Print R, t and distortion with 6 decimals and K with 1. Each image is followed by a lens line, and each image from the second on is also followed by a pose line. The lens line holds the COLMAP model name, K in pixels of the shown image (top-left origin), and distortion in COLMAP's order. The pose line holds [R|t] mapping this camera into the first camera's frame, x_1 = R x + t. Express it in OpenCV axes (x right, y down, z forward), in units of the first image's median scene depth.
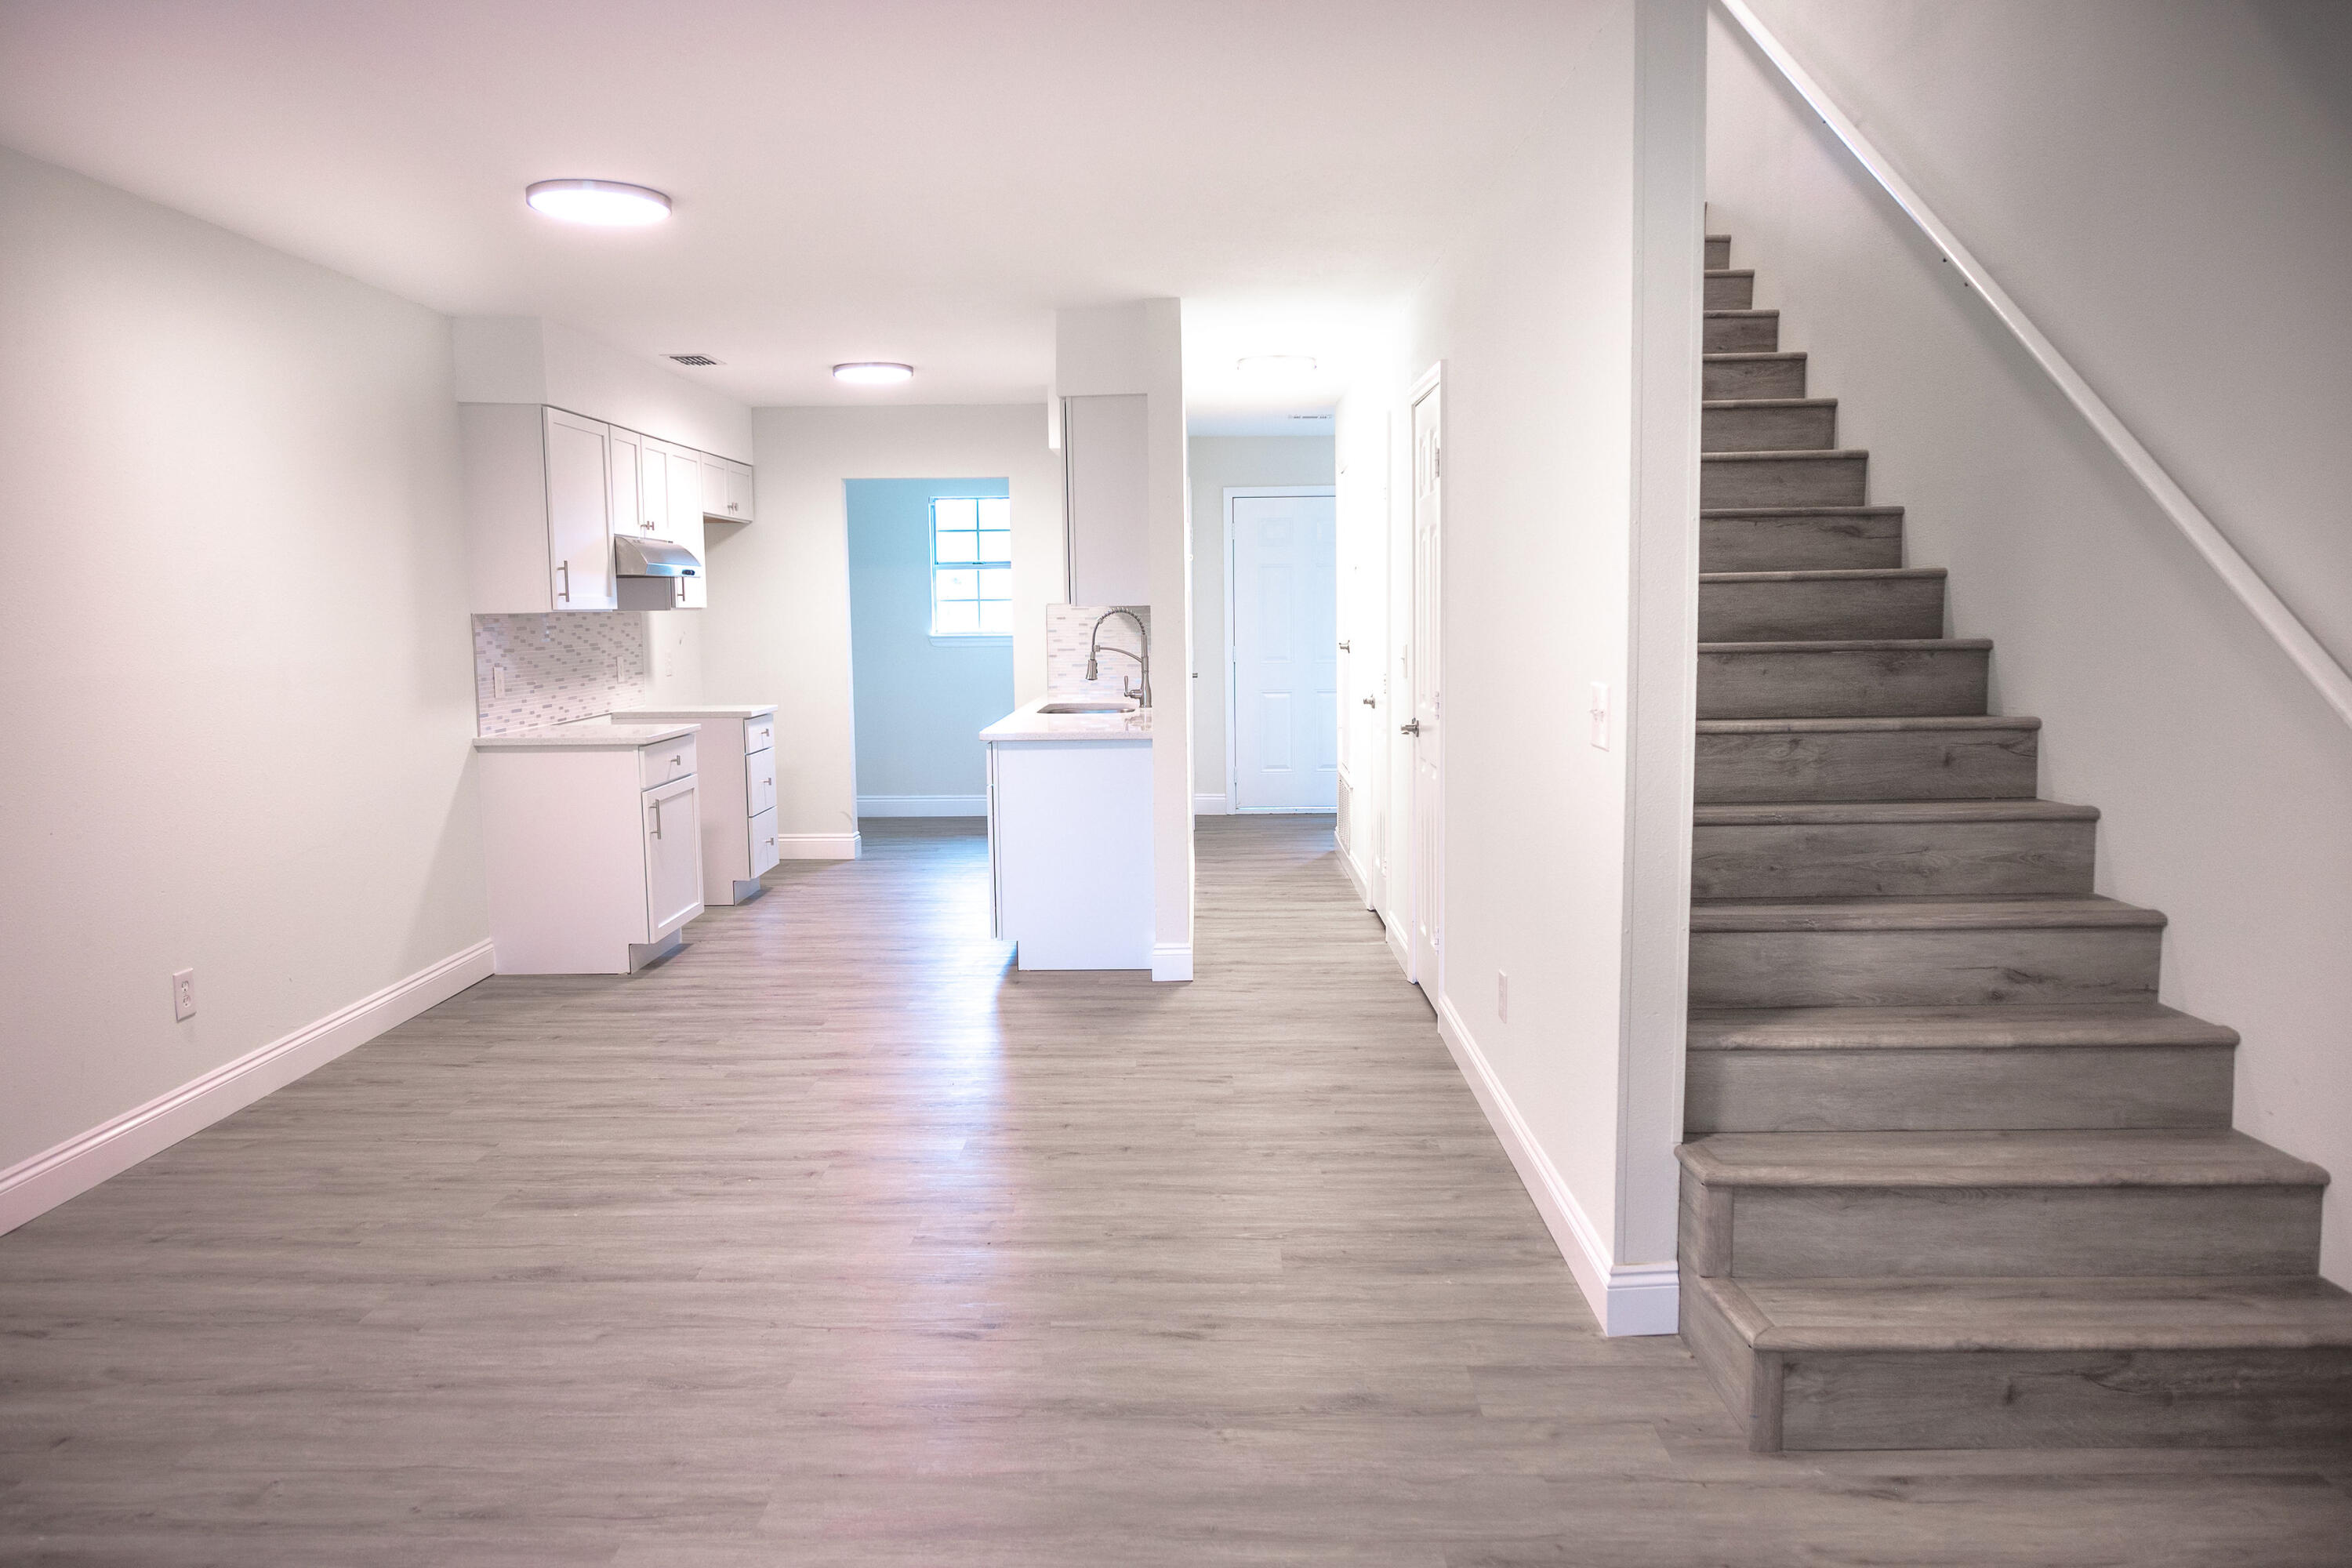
lens RADIAL K [[1596.7, 0, 1176.0], [0, 1596.7, 784.0], [0, 0, 1]] dist [-0.002726, 0.002064]
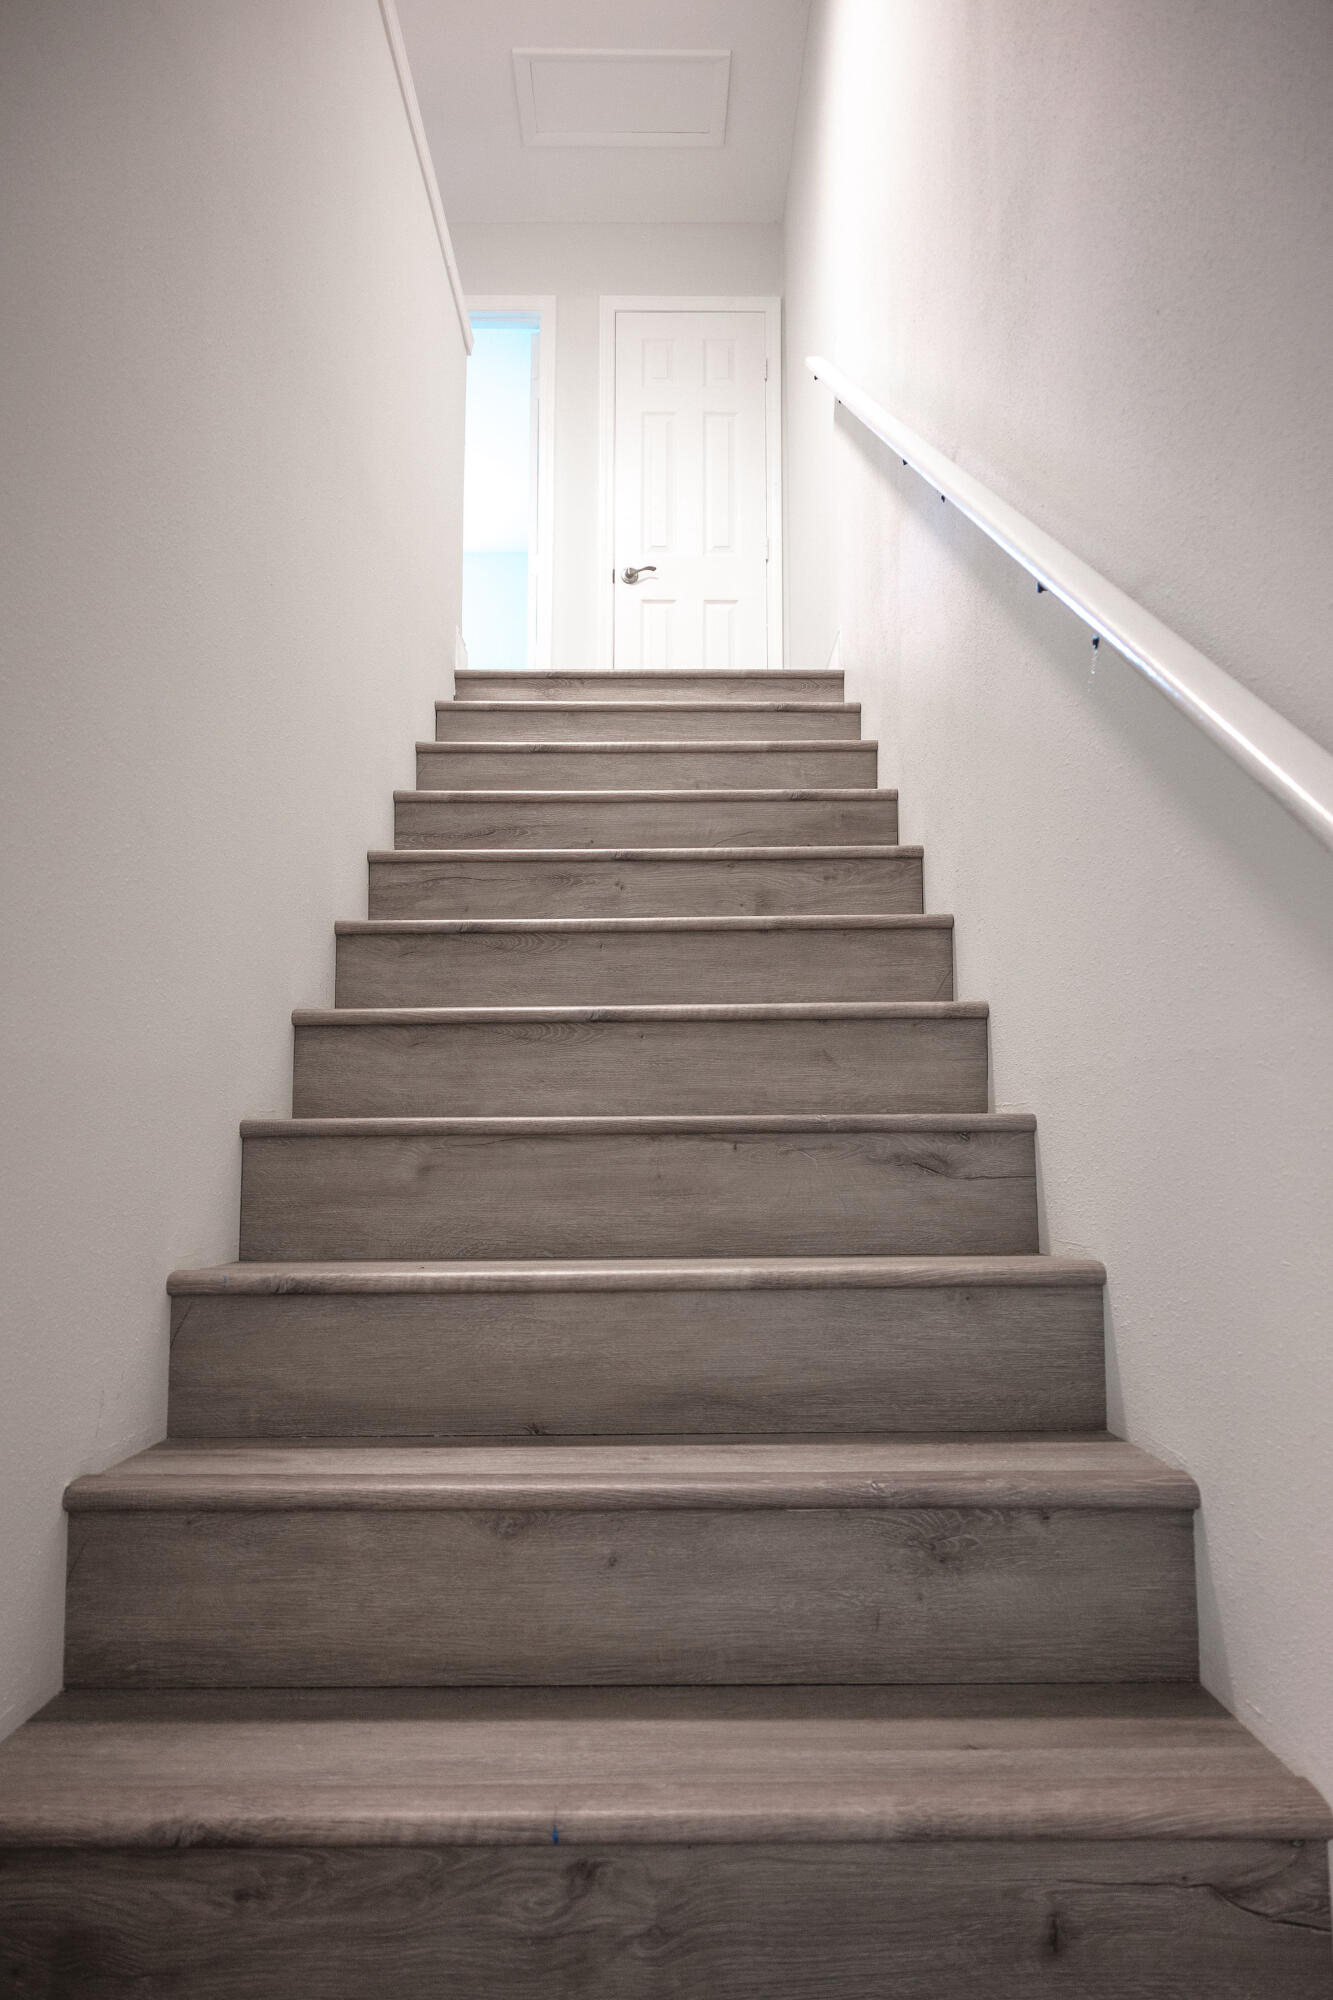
lens RADIAL K [[1357.7, 0, 666.5], [0, 1357.7, 1000.0], [0, 0, 1]] dist [-0.002726, 0.002064]
pose [[0.999913, 0.011565, 0.006399, 0.340194], [-0.009920, 0.976597, -0.214848, -0.117920], [-0.008734, 0.214766, 0.976627, 0.589627]]
